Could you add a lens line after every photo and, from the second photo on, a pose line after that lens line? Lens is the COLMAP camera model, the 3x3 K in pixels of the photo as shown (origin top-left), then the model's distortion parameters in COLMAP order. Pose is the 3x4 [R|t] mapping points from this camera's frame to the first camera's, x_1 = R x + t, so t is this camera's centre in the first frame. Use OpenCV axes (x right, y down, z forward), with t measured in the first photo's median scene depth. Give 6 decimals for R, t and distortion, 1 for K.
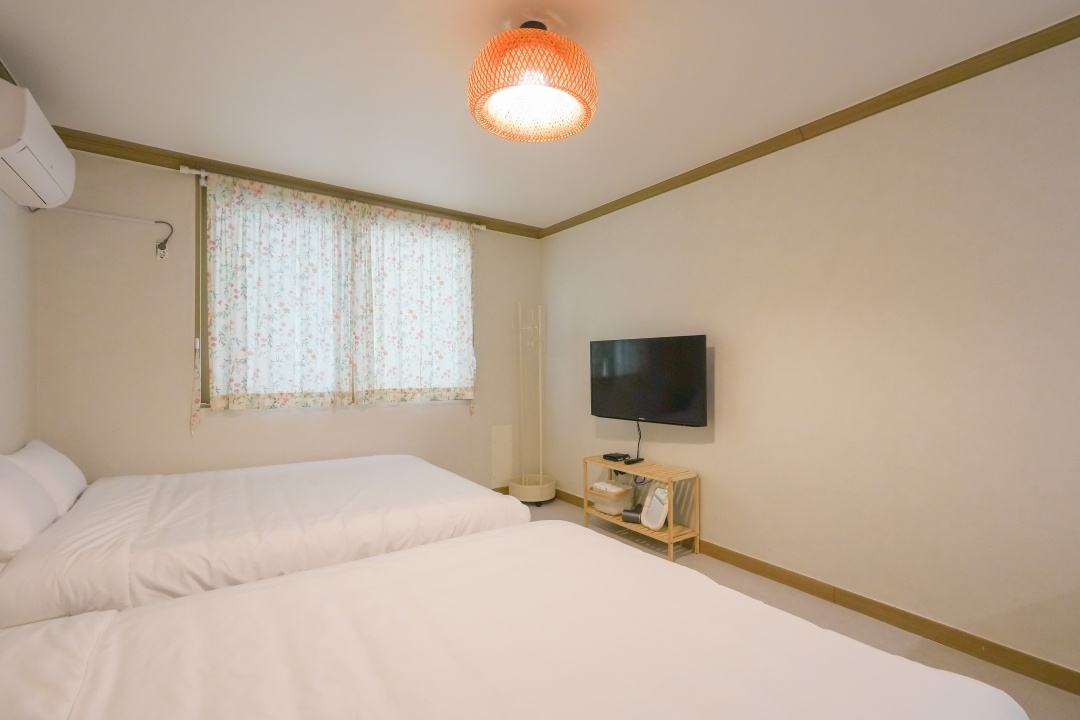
lens RADIAL K [[491.3, 0, 539.9], [0, 491.3, 361.0], [0, 0, 1]] dist [-0.000173, 0.001647]
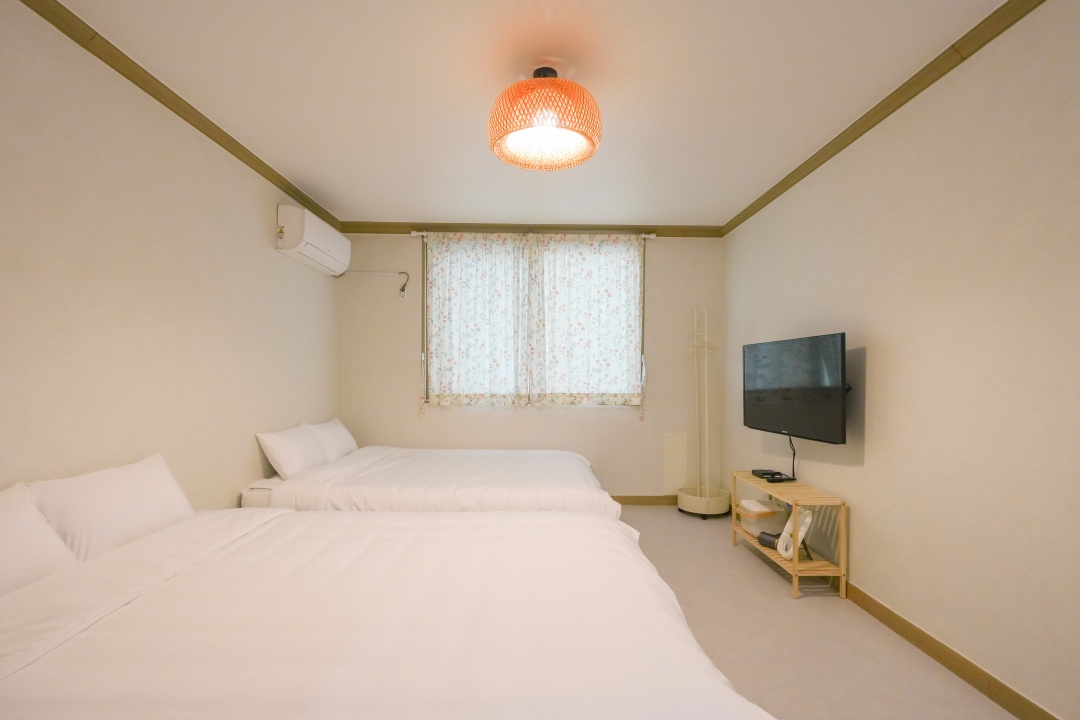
lens RADIAL K [[491.3, 0, 520.9], [0, 491.3, 376.0], [0, 0, 1]] dist [-0.000173, 0.001647]
pose [[0.821090, 0.001080, -0.570798, 0.290884], [0.005013, 0.999946, 0.009102, 0.007066], [0.570777, -0.010335, 0.821040, 0.014007]]
